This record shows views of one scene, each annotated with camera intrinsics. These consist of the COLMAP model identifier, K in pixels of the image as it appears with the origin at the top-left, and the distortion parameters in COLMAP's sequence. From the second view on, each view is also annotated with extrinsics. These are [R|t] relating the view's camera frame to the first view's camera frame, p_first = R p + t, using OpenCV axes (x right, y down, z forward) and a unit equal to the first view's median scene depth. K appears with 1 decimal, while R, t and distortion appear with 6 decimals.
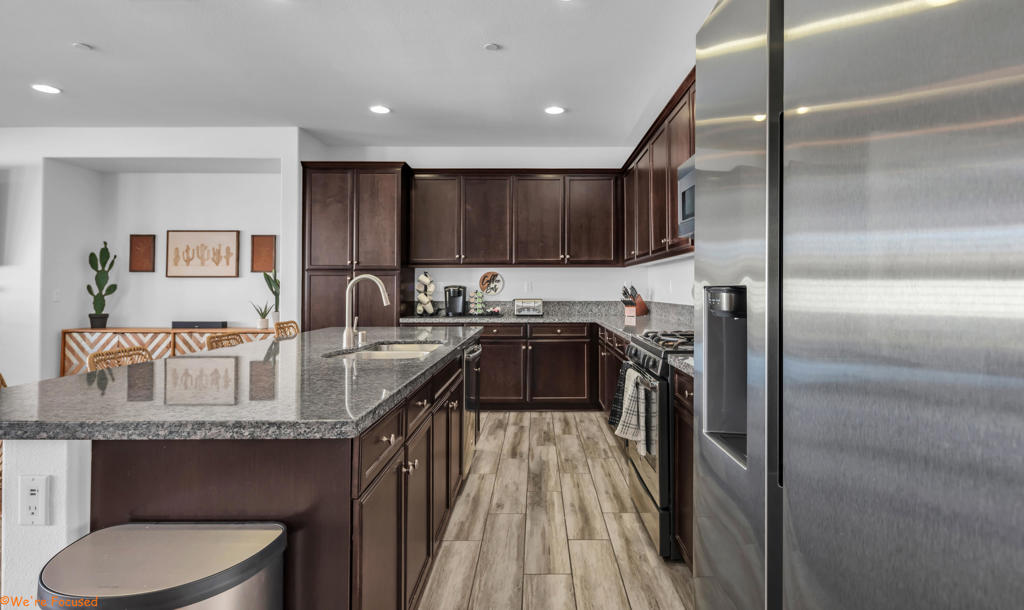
lens RADIAL K [[524.6, 0, 527.7], [0, 524.6, 276.4], [0, 0, 1]] dist [0.000625, -0.000135]
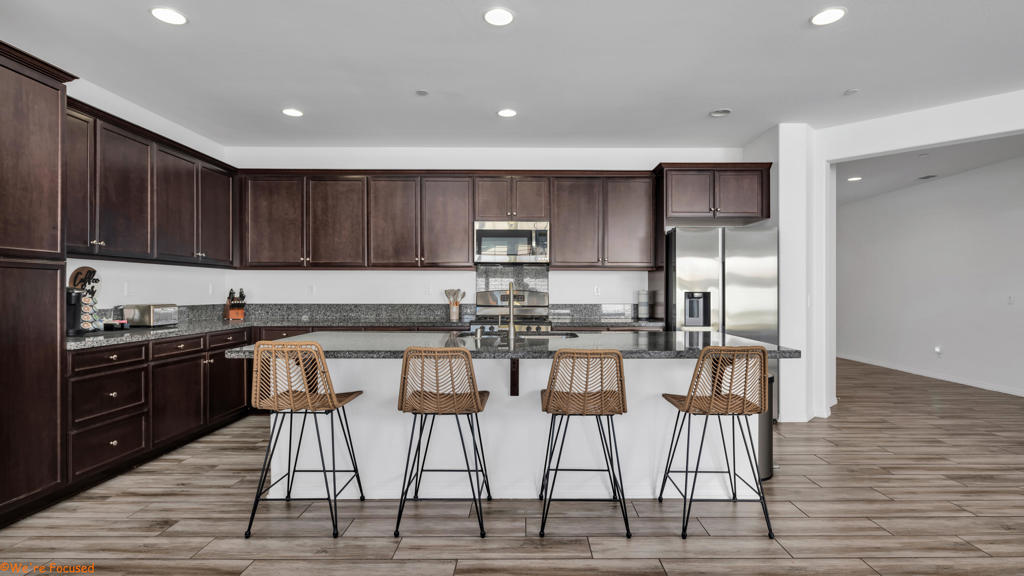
lens RADIAL K [[493.2, 0, 522.2], [0, 493.2, 291.9], [0, 0, 1]] dist [-0.002028, -0.002431]
pose [[-0.008454, -0.001834, 0.999963, -0.732625], [-0.018975, 0.999819, 0.001674, 0.012186], [-0.999784, -0.018960, -0.008488, 0.464952]]
